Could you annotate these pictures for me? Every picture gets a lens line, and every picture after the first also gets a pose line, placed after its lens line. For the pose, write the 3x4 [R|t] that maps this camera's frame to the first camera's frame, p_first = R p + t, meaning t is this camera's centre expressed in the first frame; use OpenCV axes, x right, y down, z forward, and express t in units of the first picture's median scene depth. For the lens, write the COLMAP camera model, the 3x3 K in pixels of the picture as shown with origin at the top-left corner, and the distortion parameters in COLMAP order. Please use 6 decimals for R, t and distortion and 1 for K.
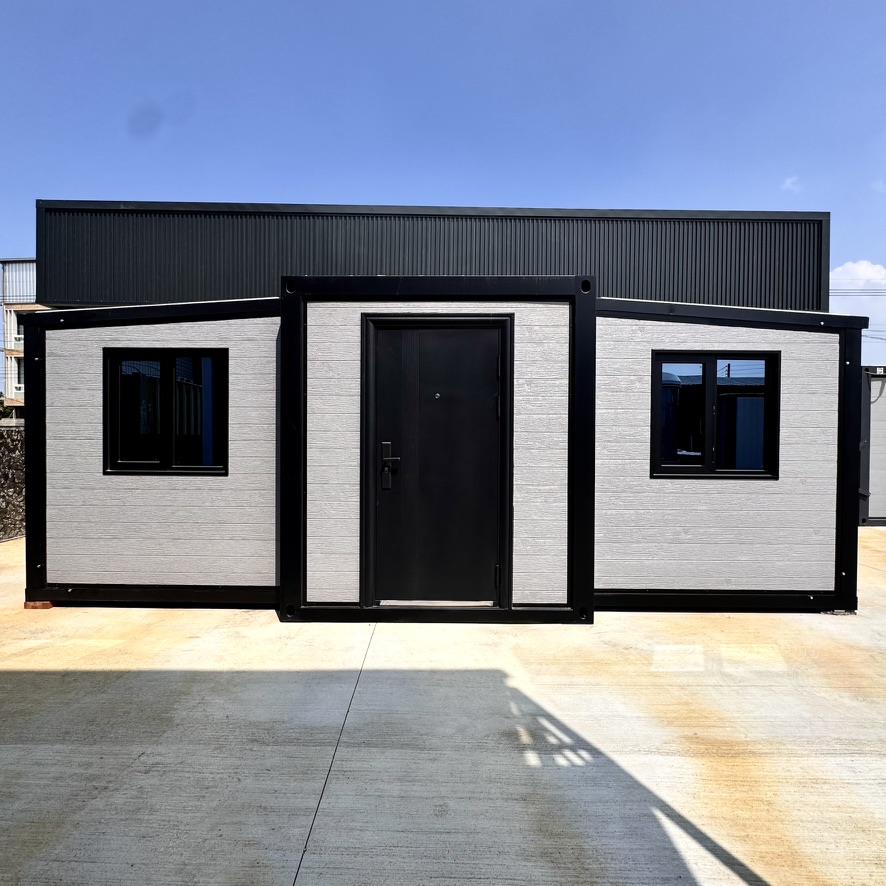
lens RADIAL K [[451.4, 0, 443.0], [0, 451.4, 443.0], [0, 0, 1]] dist [-0.001449, -0.000096]
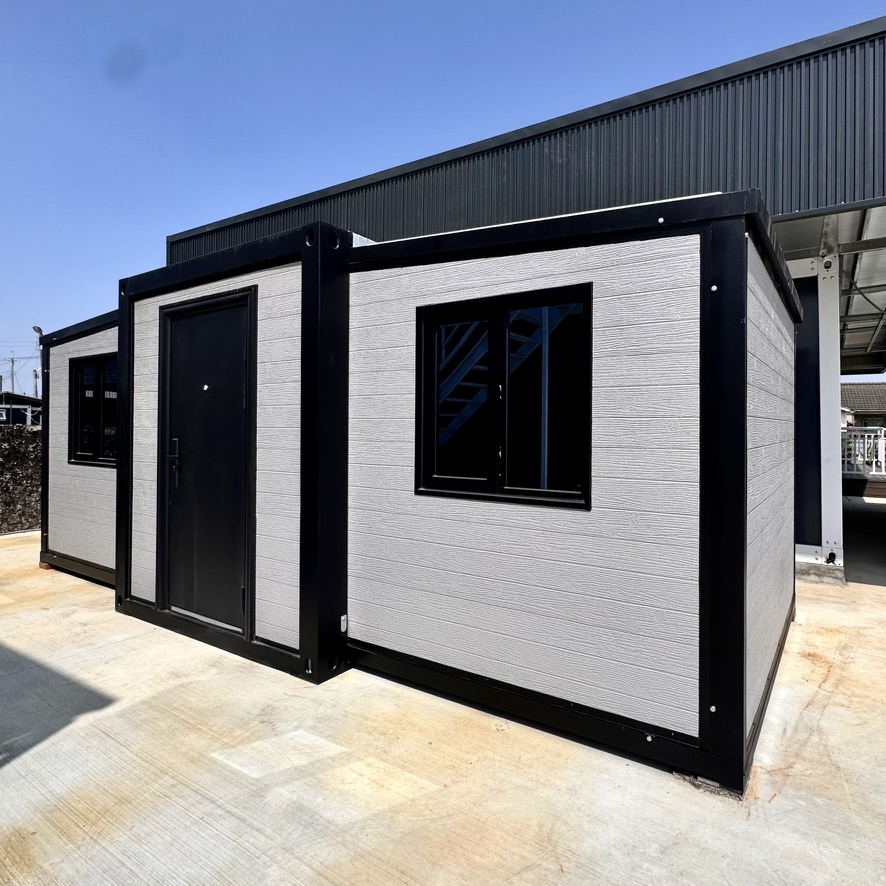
lens RADIAL K [[511.2, 0, 383.3], [0, 511.2, 428.0], [0, 0, 1]] dist [-0.003365, -0.001425]
pose [[0.861054, -0.003609, -0.508500, 0.854186], [-0.005331, 0.999856, -0.016123, -0.010056], [0.508485, 0.016593, 0.860911, 0.318880]]
